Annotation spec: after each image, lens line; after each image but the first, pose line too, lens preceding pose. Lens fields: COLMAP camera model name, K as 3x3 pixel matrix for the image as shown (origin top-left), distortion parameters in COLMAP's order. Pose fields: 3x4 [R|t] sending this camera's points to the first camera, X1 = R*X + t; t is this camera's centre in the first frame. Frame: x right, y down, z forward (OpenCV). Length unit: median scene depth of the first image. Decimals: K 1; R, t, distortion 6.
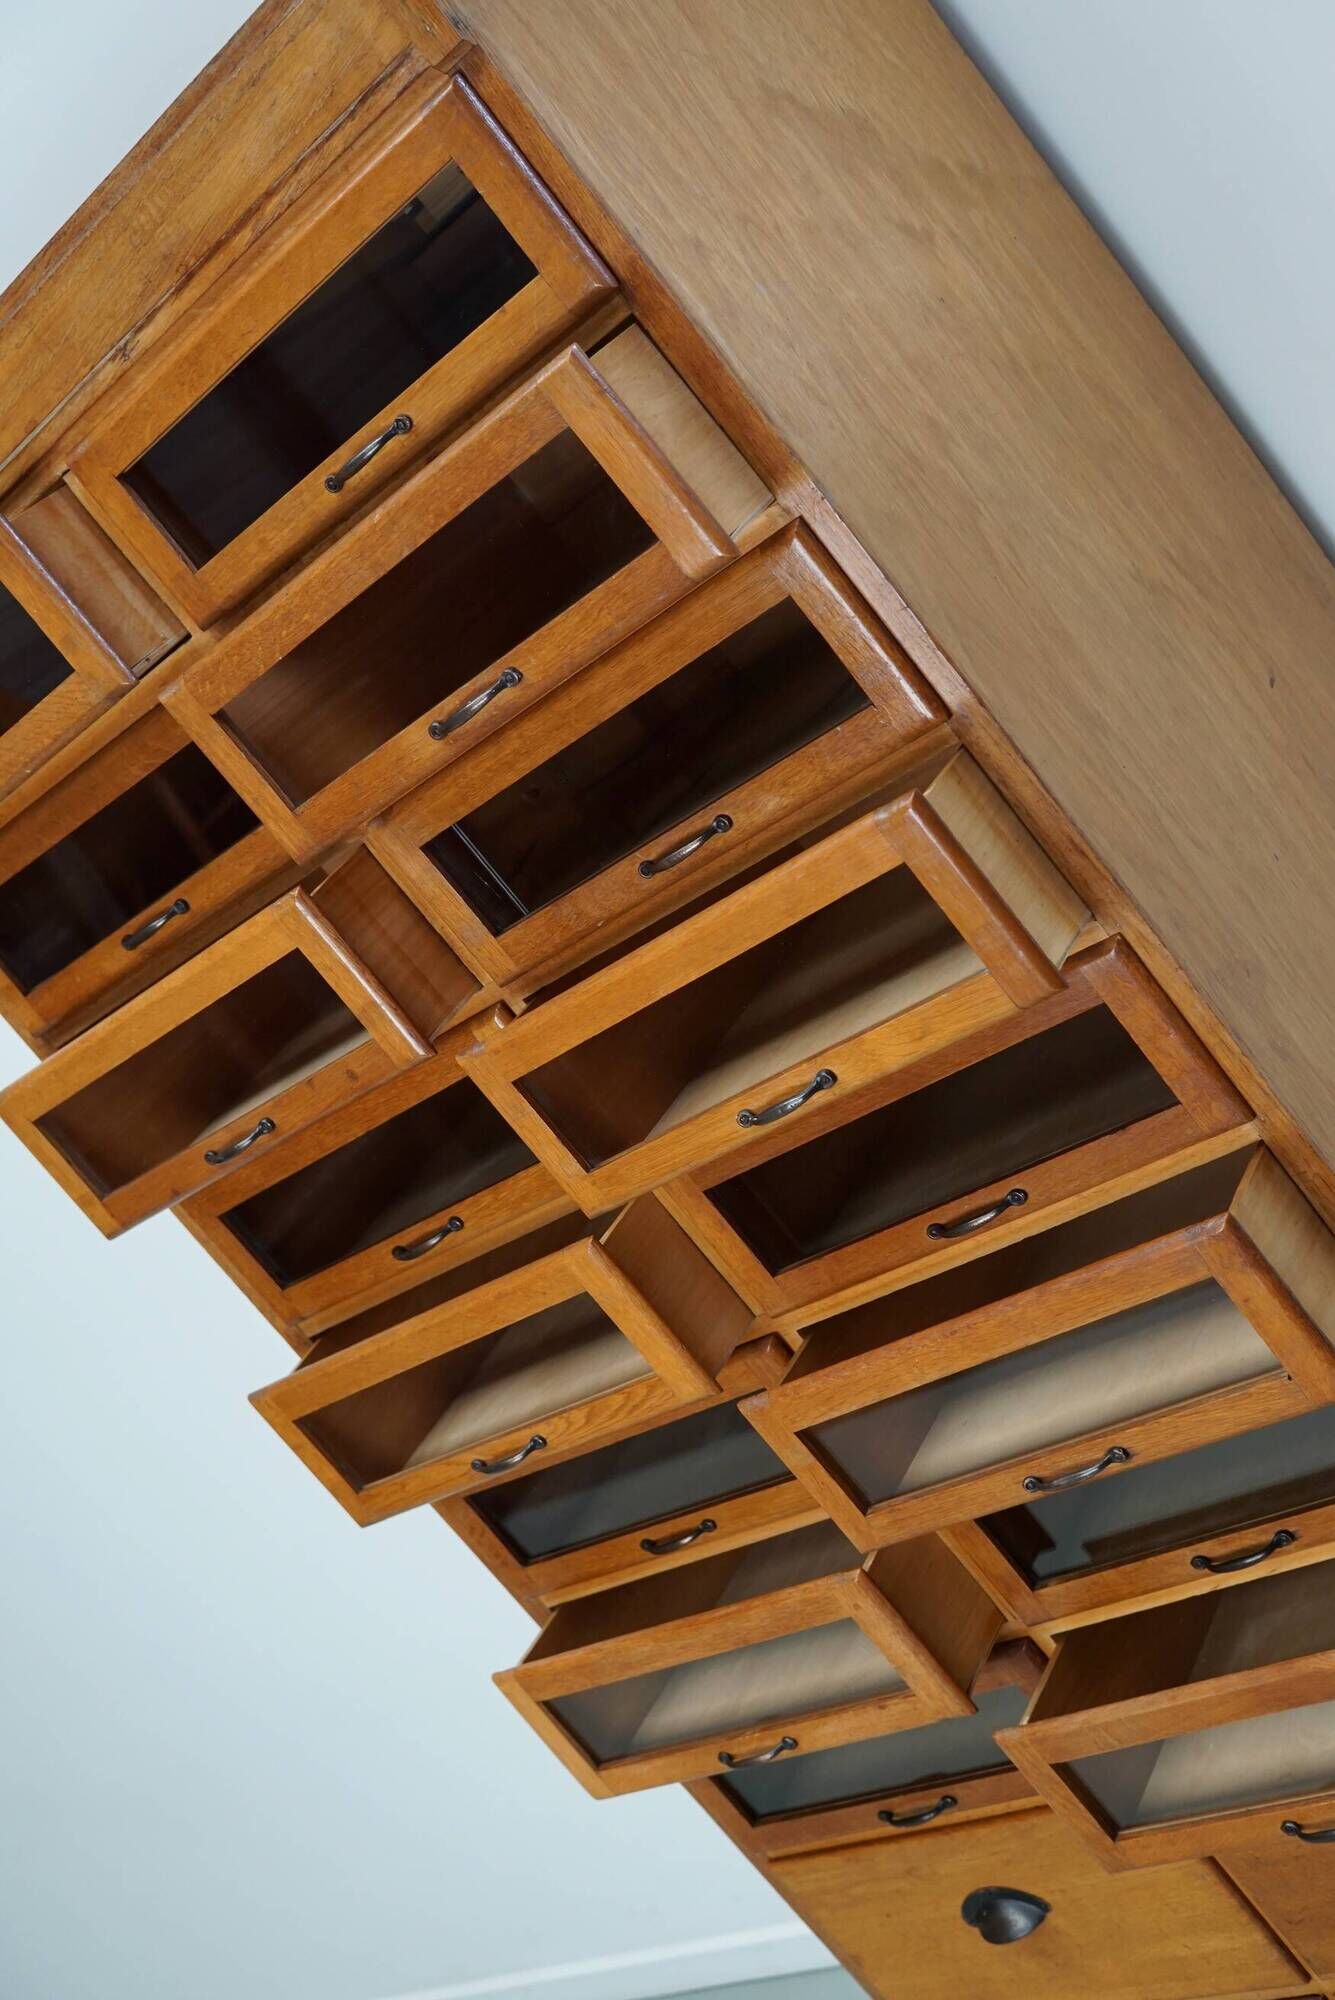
lens RADIAL K [[2571.5, 0, 683.9], [0, 2571.5, 998.5], [0, 0, 1]] dist [-0.092815, 0.000000]
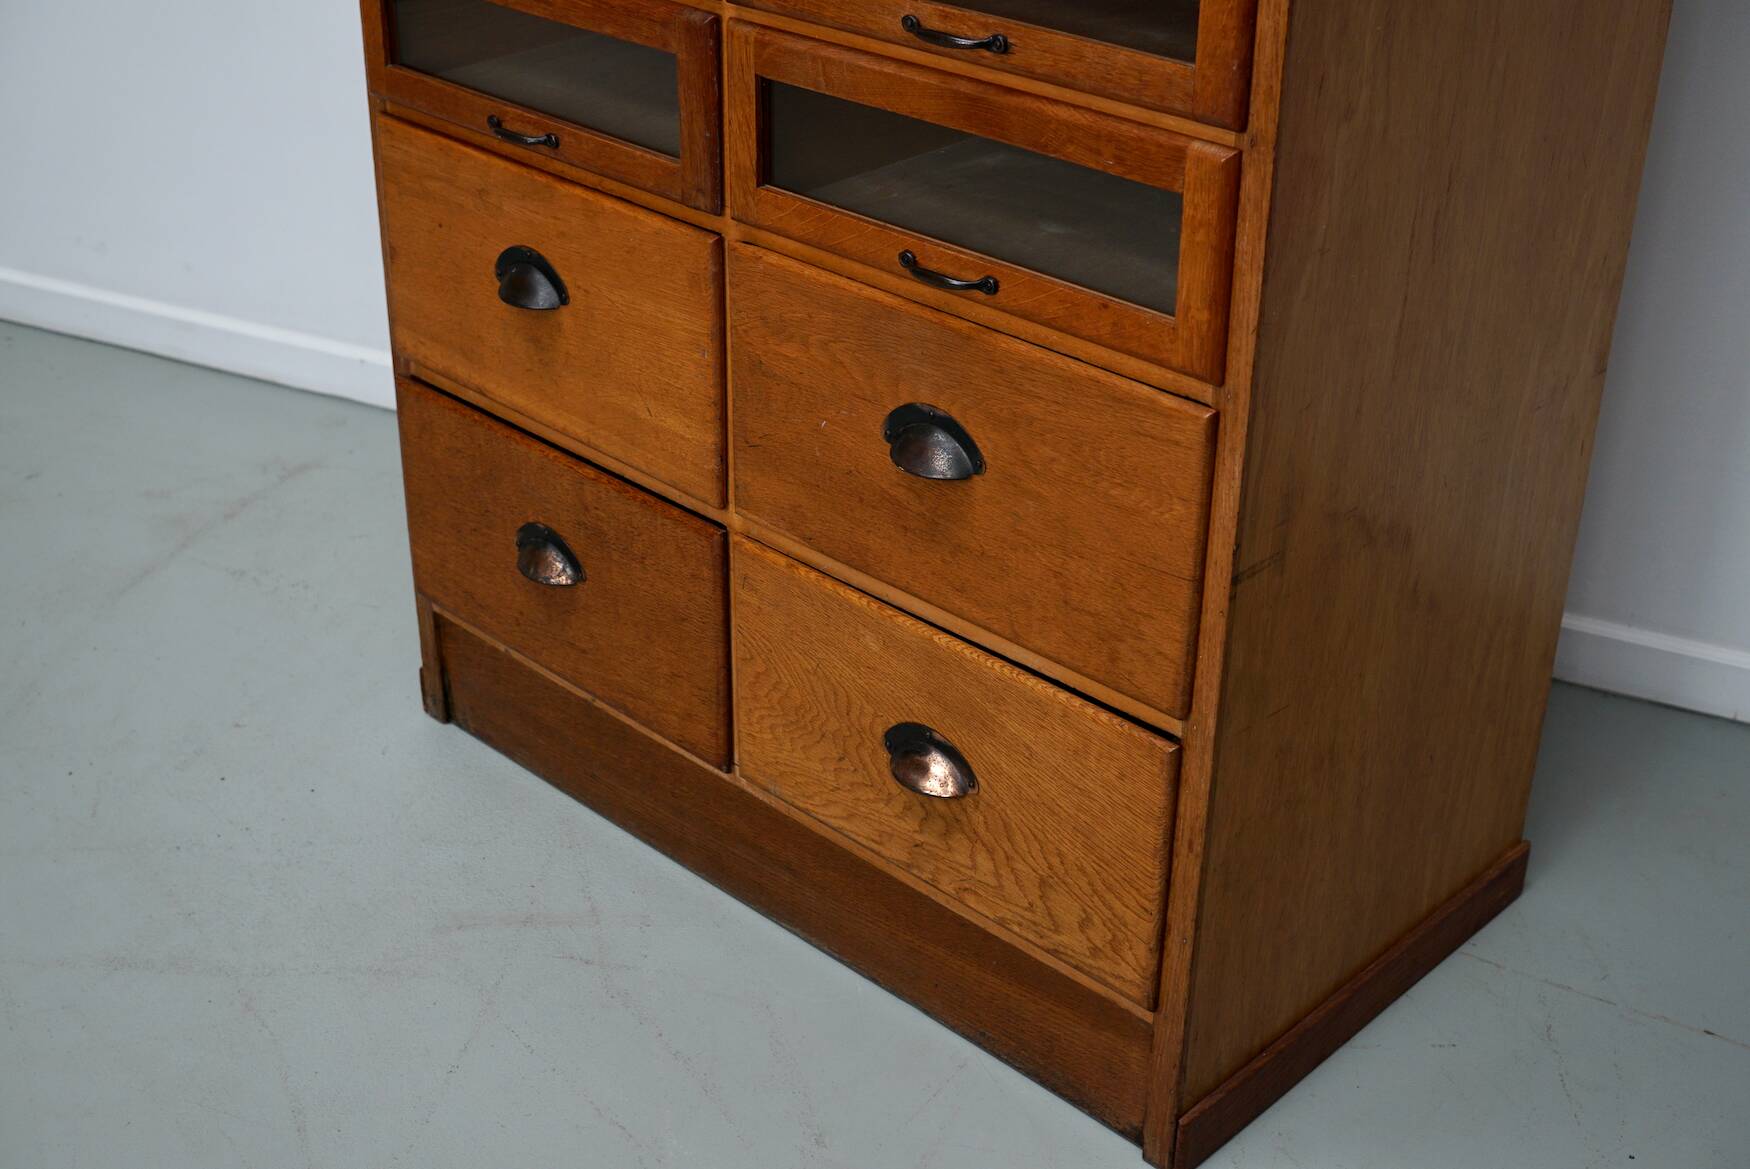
lens RADIAL K [[2250.1, 0, 881.0], [0, 2250.1, 595.0], [0, 0, 1]] dist [-0.092815, 0.000000]
pose [[0.764993, 0.621110, 0.170318, 0.205703], [-0.643537, 0.726746, 0.240209, 0.205317], [0.025418, -0.293364, 0.955663, 0.201760]]
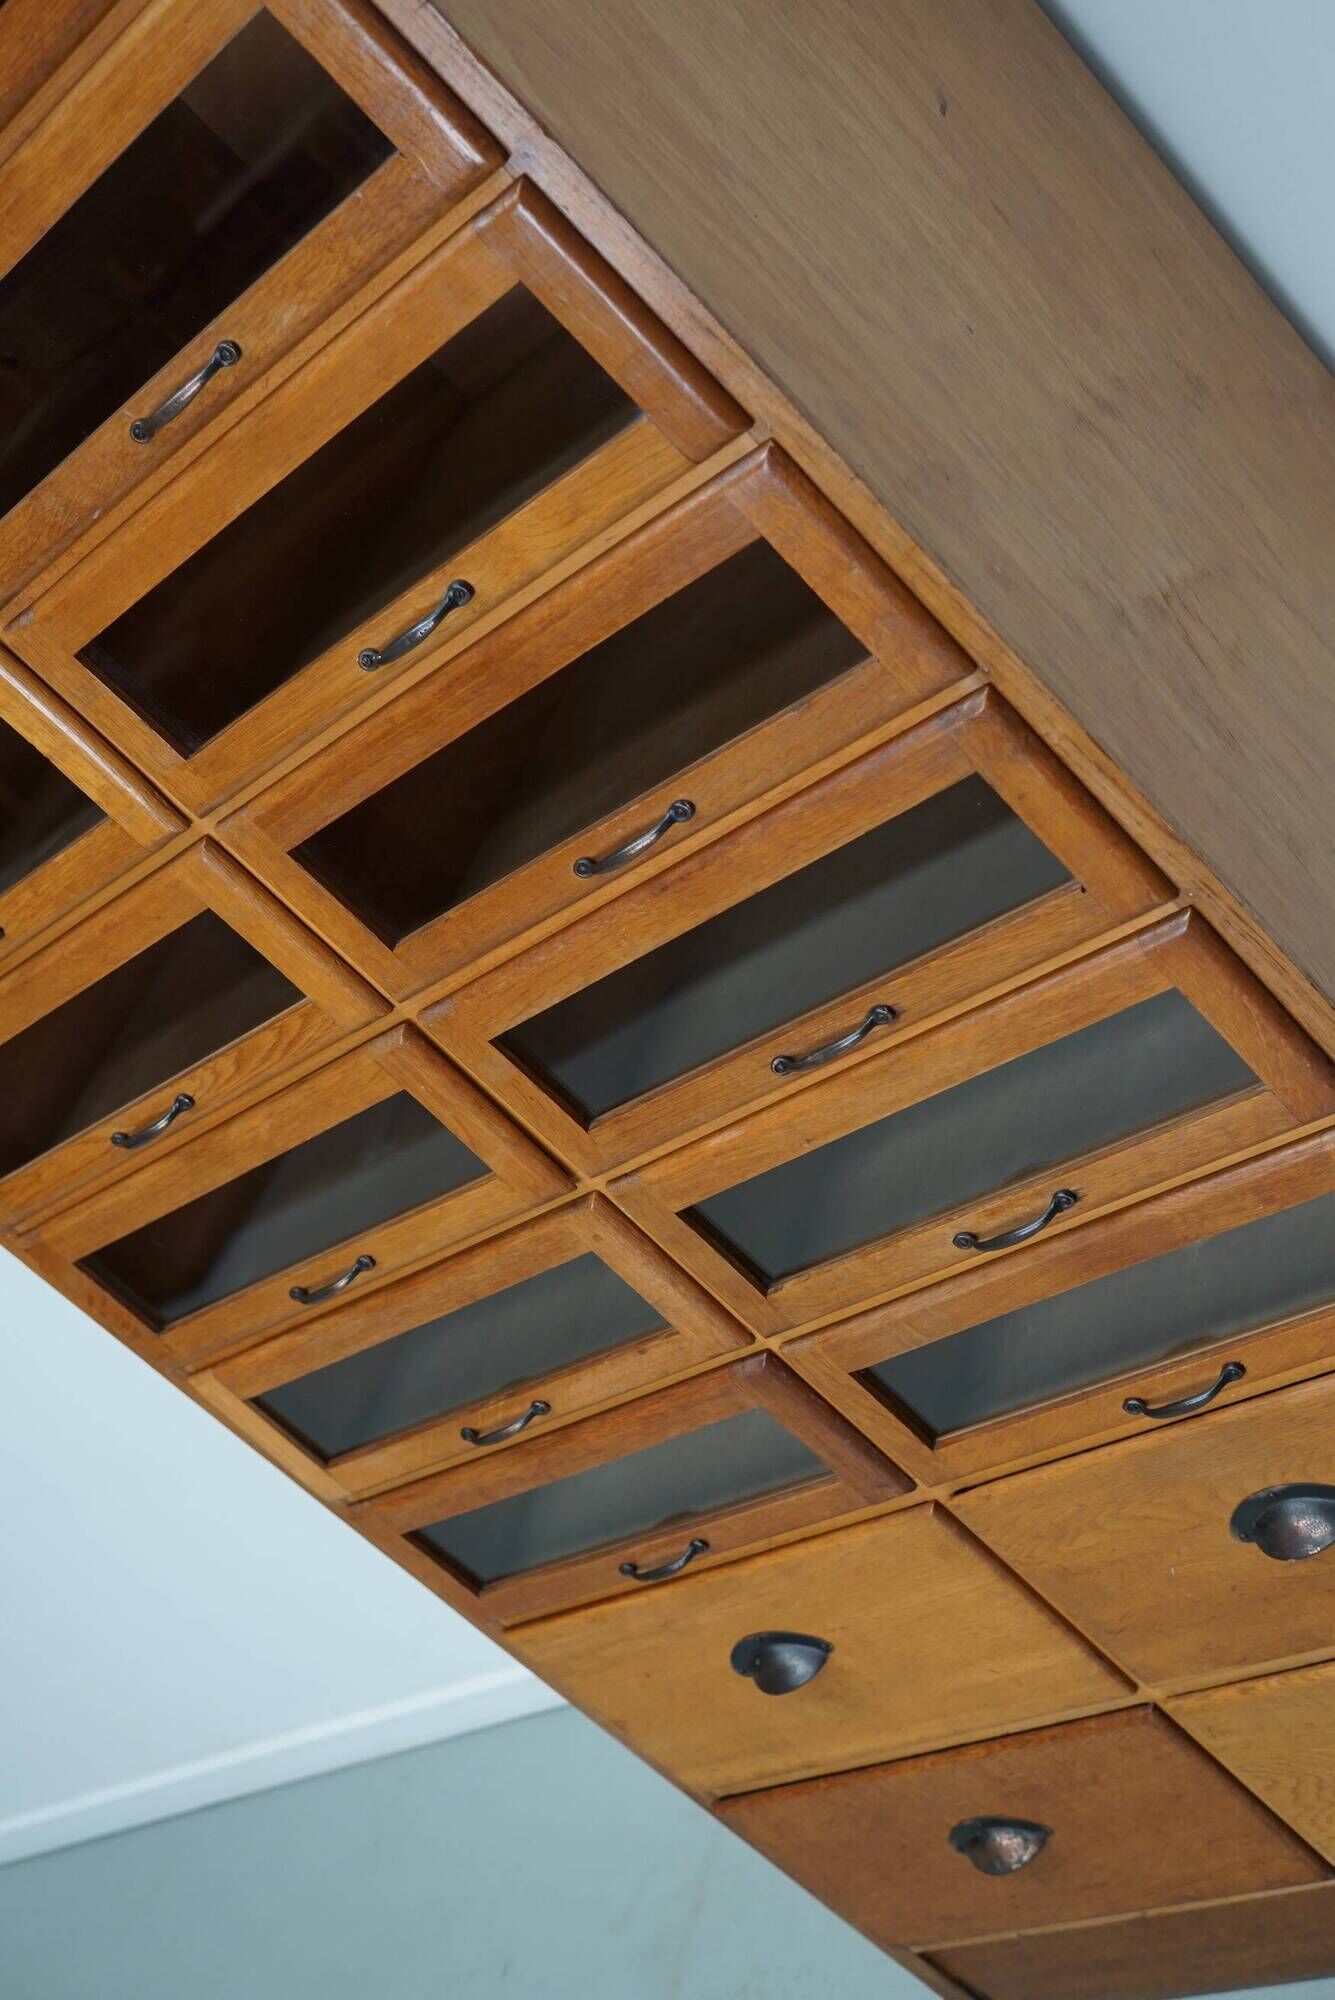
lens RADIAL K [[2571.5, 0, 676.6], [0, 2571.5, 997.4], [0, 0, 1]] dist [-0.092815, 0.000000]
pose [[0.988239, -0.121821, 0.092426, 0.052106], [0.108885, 0.984979, 0.134015, 0.030154], [-0.107363, -0.122375, 0.986660, 0.241484]]
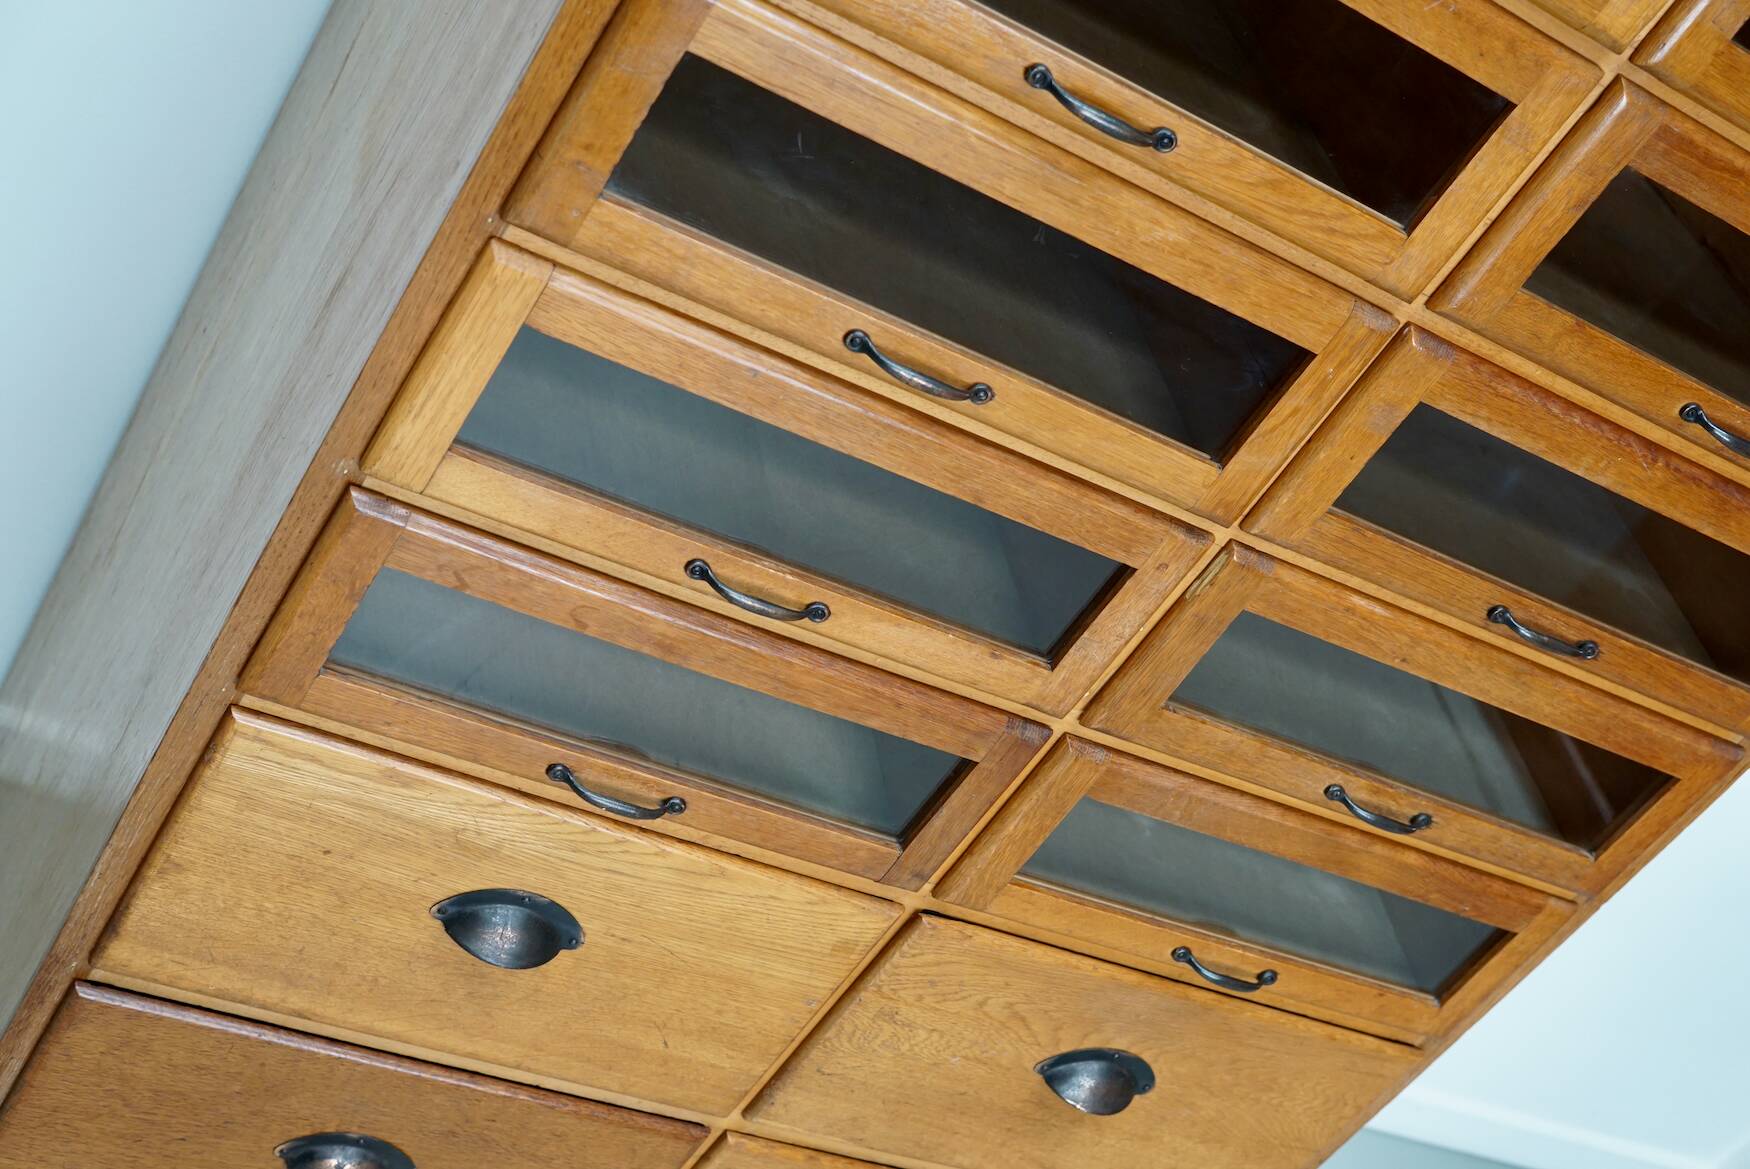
lens RADIAL K [[2250.1, 0, 878.2], [0, 2250.1, 588.6], [0, 0, 1]] dist [-0.092815, 0.000000]
pose [[0.162957, 0.352583, 0.921483, -0.607910], [-0.609858, 0.770172, -0.186839, 0.449080], [-0.775576, -0.531527, 0.340531, 0.994952]]
